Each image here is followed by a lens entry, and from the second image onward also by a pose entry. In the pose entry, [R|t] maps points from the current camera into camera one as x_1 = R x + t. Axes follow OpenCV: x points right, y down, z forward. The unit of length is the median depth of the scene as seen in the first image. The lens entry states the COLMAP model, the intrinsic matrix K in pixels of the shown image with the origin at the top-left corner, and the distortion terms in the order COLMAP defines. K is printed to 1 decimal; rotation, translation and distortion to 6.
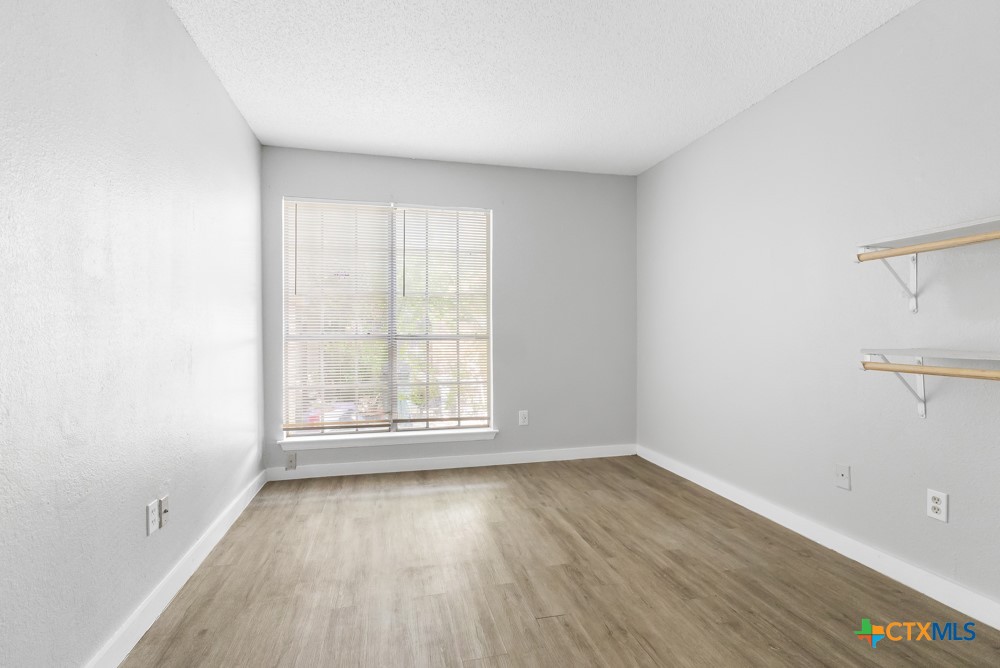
lens RADIAL K [[469.4, 0, 494.6], [0, 469.4, 331.6], [0, 0, 1]] dist [0.002175, 0.000318]
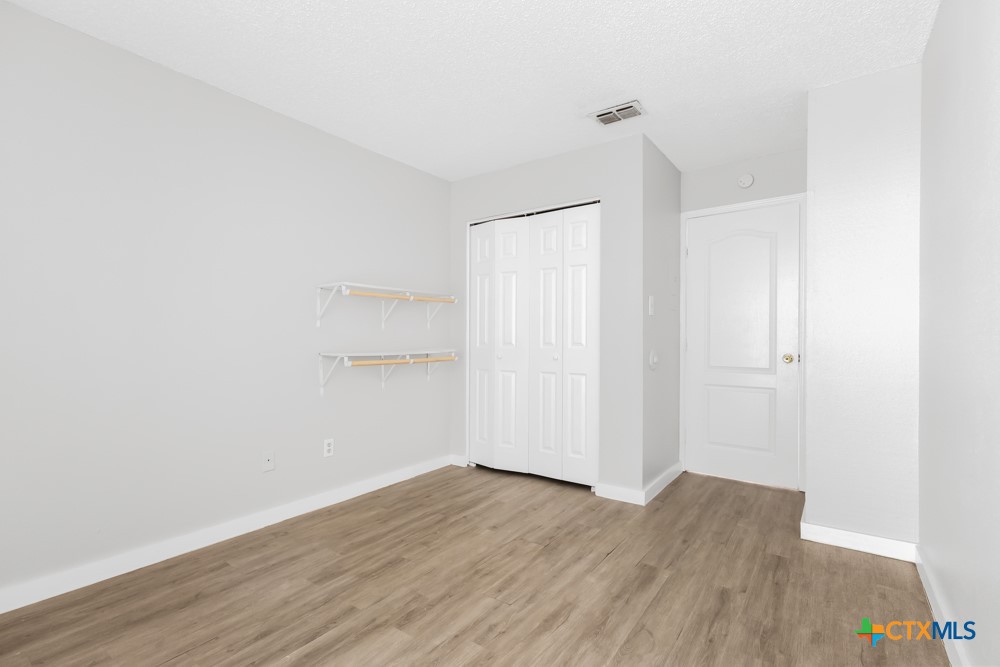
lens RADIAL K [[469.4, 0, 494.6], [0, 469.4, 336.8], [0, 0, 1]] dist [0.002175, 0.000318]
pose [[-0.653315, 0.006133, 0.757062, -0.576584], [-0.000168, 0.999966, -0.008246, -0.002697], [-0.757086, -0.005514, -0.653291, 1.400108]]
